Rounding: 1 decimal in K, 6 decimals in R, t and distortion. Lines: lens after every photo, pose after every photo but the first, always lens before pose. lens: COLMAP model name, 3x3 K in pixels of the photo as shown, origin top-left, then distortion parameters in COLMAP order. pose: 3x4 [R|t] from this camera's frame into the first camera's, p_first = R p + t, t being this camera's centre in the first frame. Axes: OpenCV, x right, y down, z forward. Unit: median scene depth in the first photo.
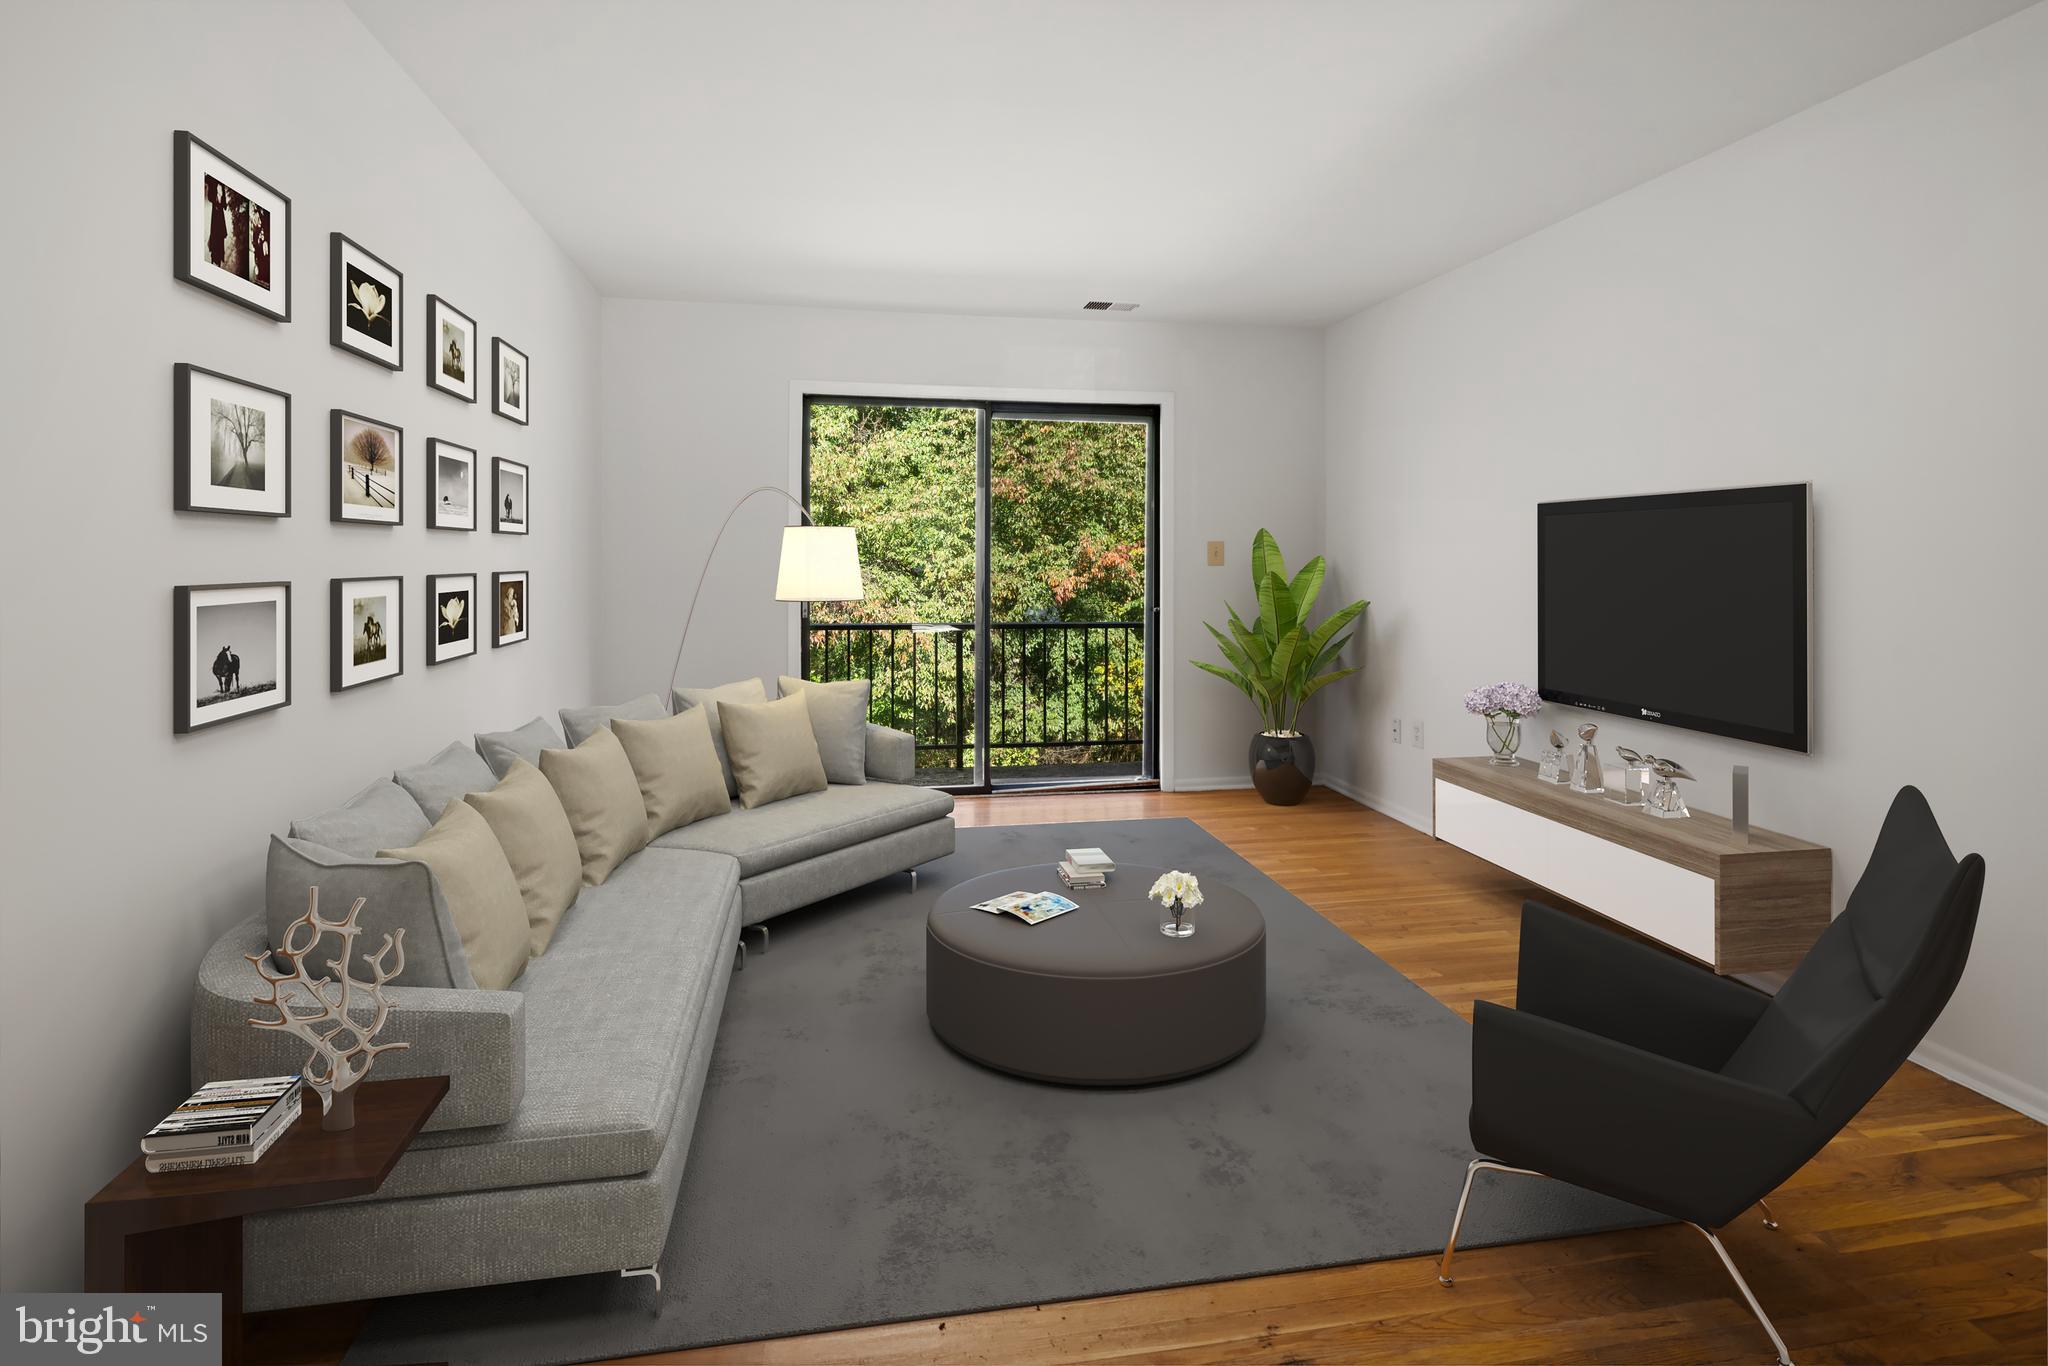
lens RADIAL K [[1039.1, 0, 1022.5], [0, 1039.1, 682.2], [0, 0, 1]] dist [-0.000403, -0.000007]
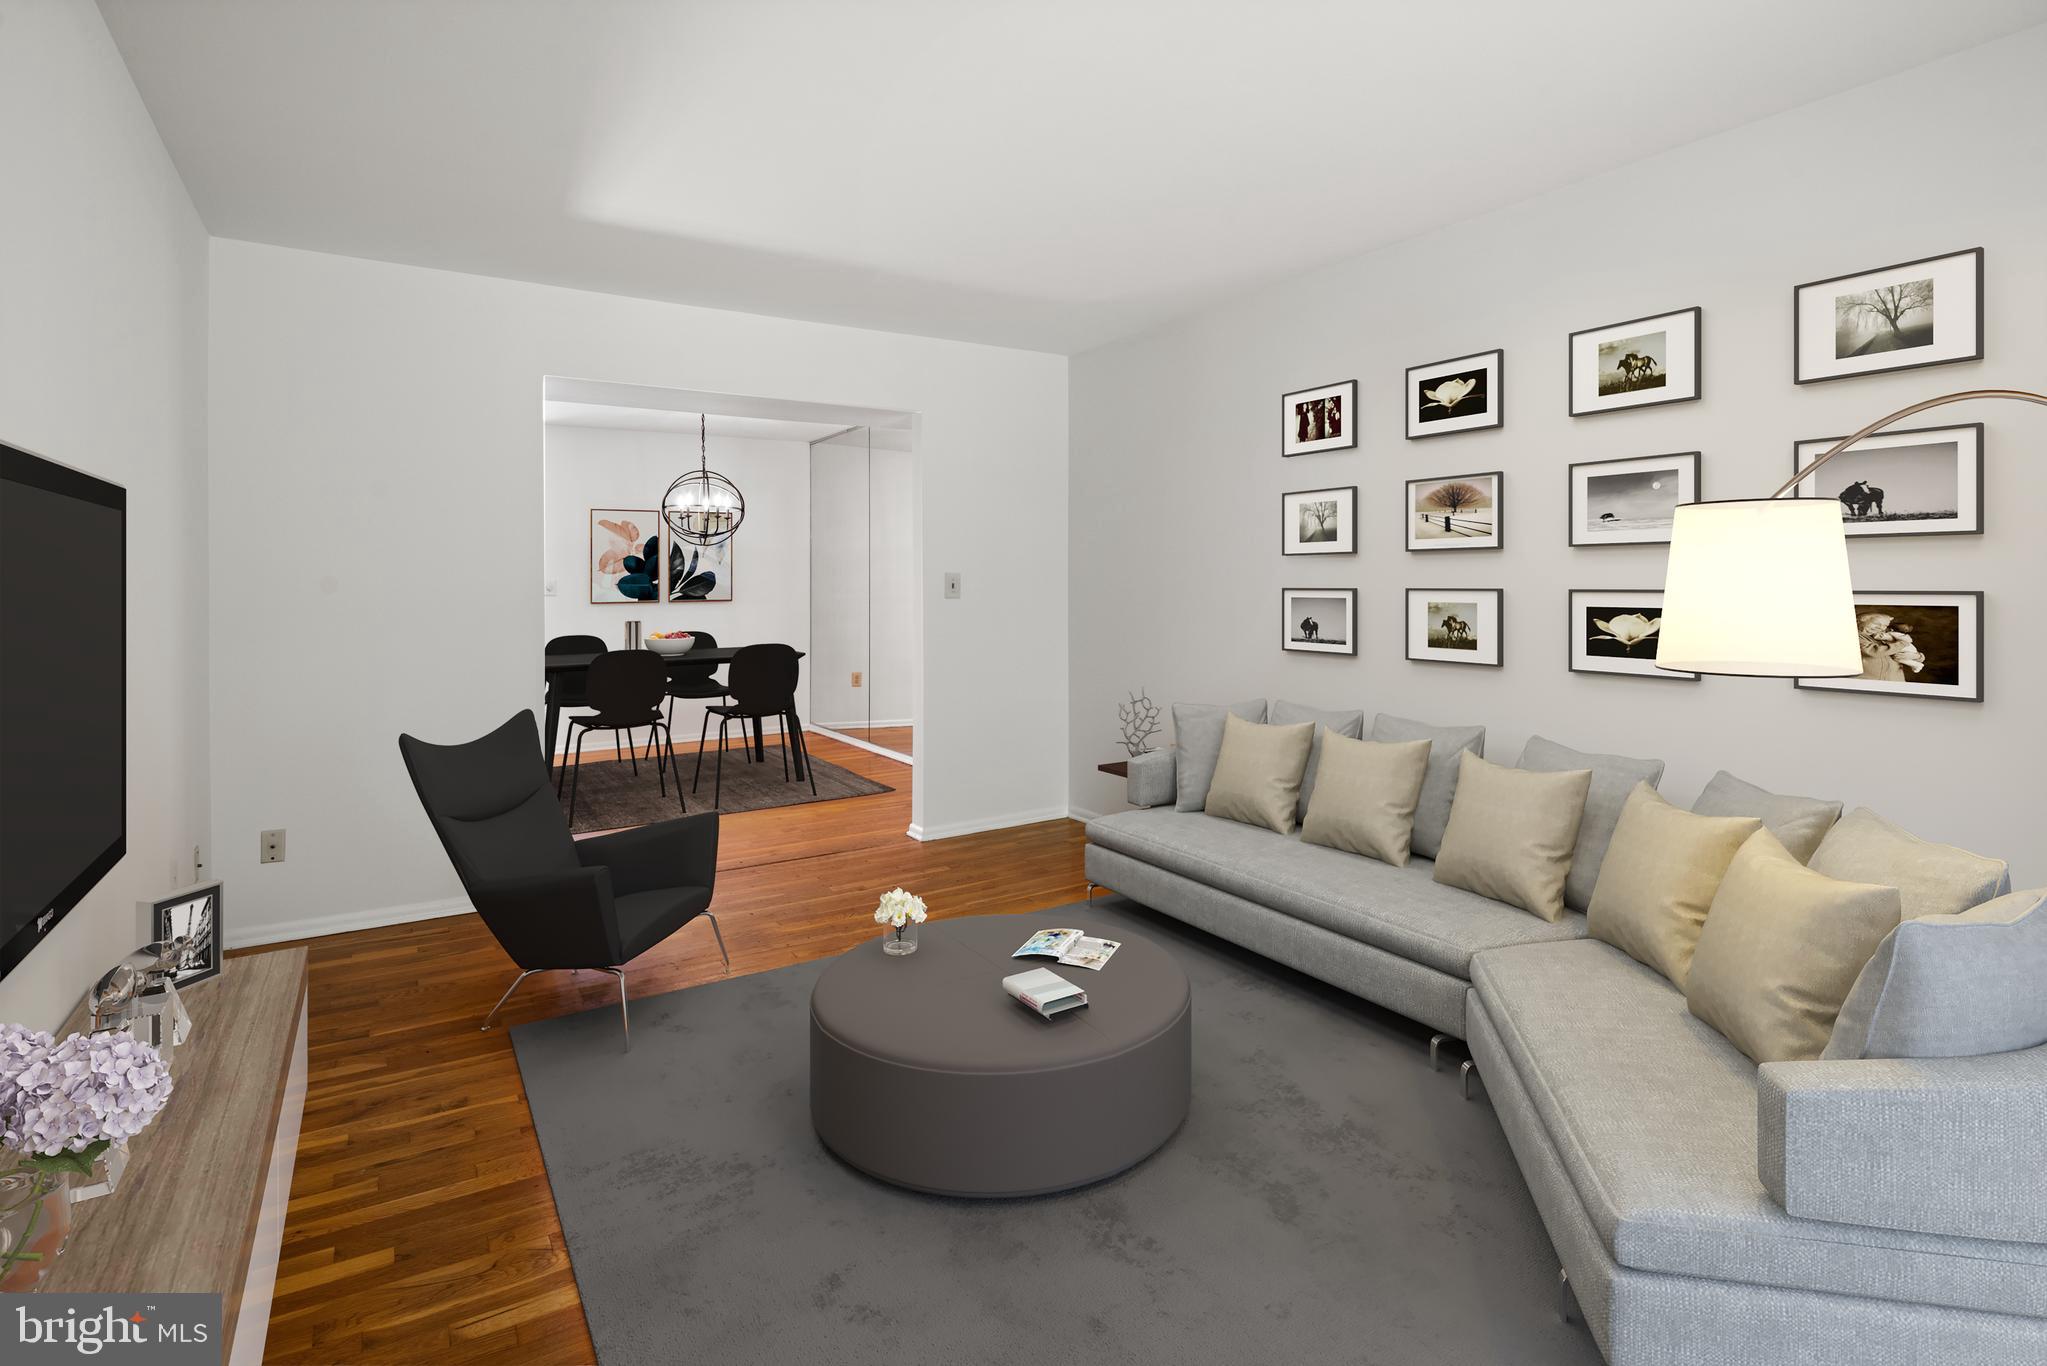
lens RADIAL K [[1038.6, 0, 1017.2], [0, 1038.6, 683.8], [0, 0, 1]] dist [-0.000403, -0.000007]
pose [[-0.929497, 0.046134, -0.365934, 0.553470], [-0.035235, 0.976502, 0.212609, -0.318201], [0.367144, 0.210513, -0.906030, 2.620760]]
